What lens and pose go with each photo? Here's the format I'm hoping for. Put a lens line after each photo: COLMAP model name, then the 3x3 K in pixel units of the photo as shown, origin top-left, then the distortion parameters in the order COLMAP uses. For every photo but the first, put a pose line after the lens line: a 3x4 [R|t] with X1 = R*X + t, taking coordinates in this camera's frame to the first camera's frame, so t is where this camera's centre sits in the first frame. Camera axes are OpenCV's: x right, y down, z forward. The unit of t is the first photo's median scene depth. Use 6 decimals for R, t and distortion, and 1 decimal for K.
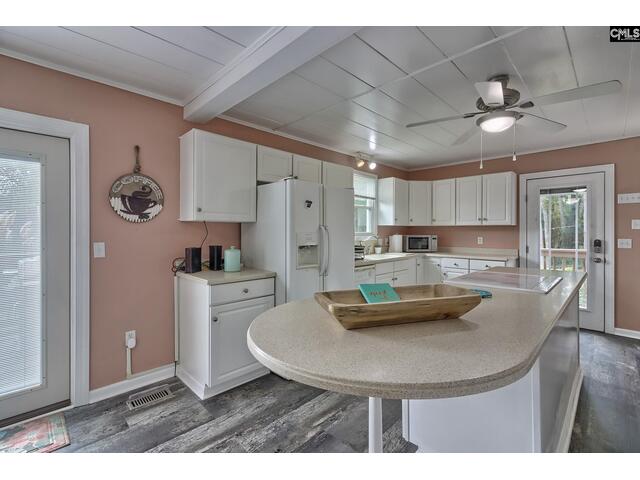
lens RADIAL K [[296.6, 0, 316.8], [0, 296.6, 232.2], [0, 0, 1]] dist [-0.000206, 0.000440]
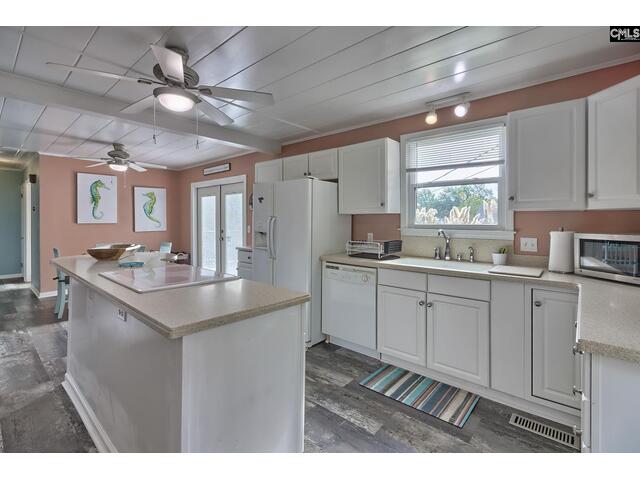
lens RADIAL K [[296.6, 0, 316.8], [0, 296.6, 232.2], [0, 0, 1]] dist [-0.000206, 0.000440]
pose [[0.069895, 0.039257, -0.996782, 1.356840], [-0.009877, 0.999204, 0.038659, -0.008173], [0.997505, 0.007143, 0.070227, 1.210259]]
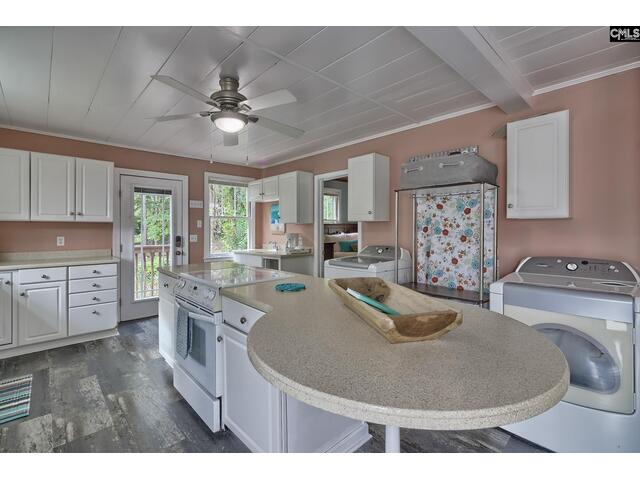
lens RADIAL K [[296.6, 0, 316.8], [0, 296.6, 232.2], [0, 0, 1]] dist [-0.000206, 0.000440]
pose [[0.035785, -0.016042, 0.999231, -0.358907], [-0.005833, 0.999851, 0.016261, -0.020016], [-0.999342, -0.006410, 0.035686, 0.579288]]
